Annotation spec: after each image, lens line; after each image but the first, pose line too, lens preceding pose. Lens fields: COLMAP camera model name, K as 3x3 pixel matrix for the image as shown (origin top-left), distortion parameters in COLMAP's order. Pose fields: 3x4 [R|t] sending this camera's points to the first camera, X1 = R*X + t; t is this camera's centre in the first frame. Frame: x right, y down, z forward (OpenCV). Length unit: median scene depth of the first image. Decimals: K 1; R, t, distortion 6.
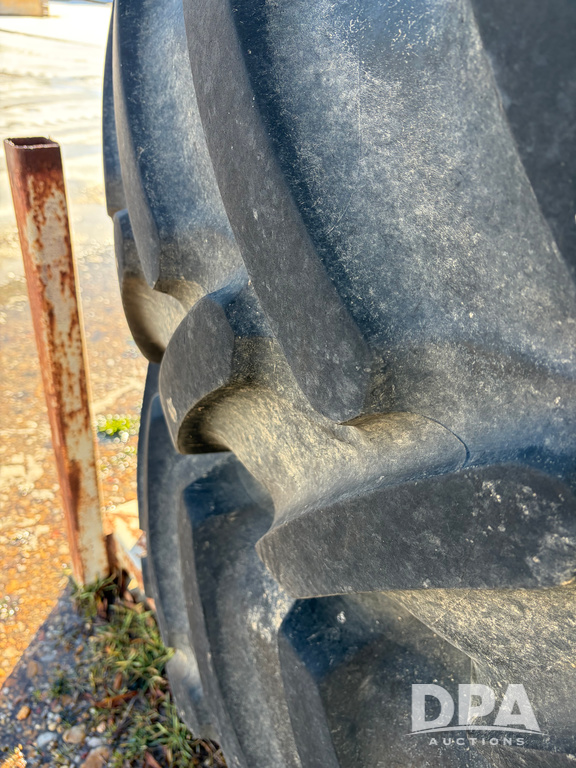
lens RADIAL K [[583.9, 0, 287.6], [0, 583.9, 385.5], [0, 0, 1]] dist [0.021685, -0.030472]
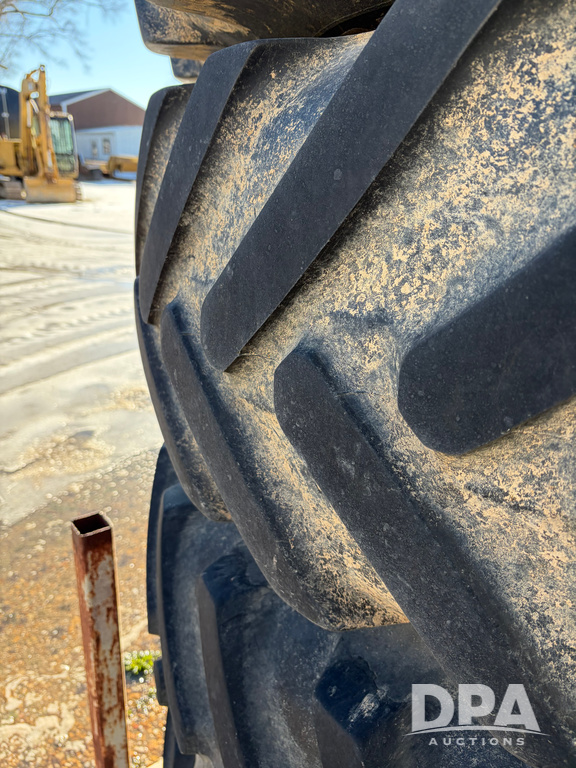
lens RADIAL K [[583.9, 0, 283.1], [0, 583.9, 385.5], [0, 0, 1]] dist [0.021685, -0.030472]
pose [[0.998748, -0.039361, -0.030877, 0.064736], [0.031946, 0.976779, -0.211855, -0.385528], [0.038499, 0.210604, 0.976813, -0.363277]]
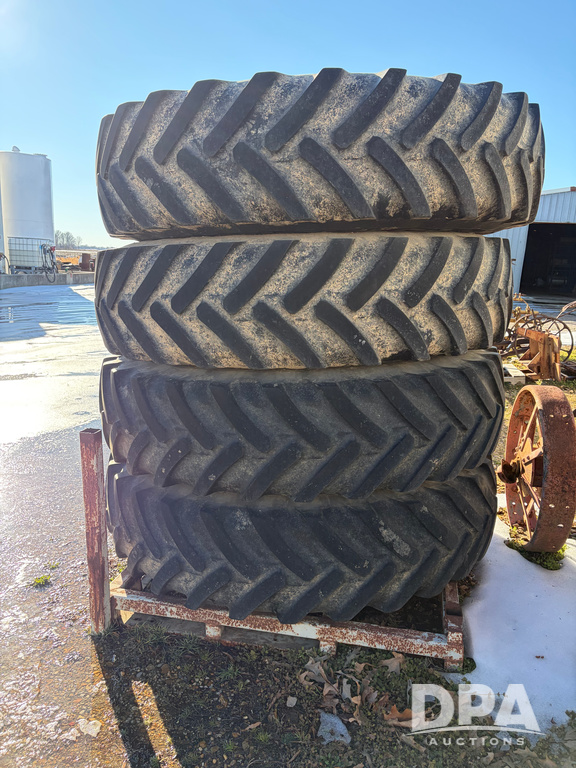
lens RADIAL K [[583.9, 0, 284.2], [0, 583.9, 387.5], [0, 0, 1]] dist [0.021685, -0.030472]
pose [[0.760592, -0.215570, 0.612397, -1.295628], [0.379525, 0.912941, -0.150001, 0.159802], [-0.526746, 0.346509, 0.776189, -1.608116]]
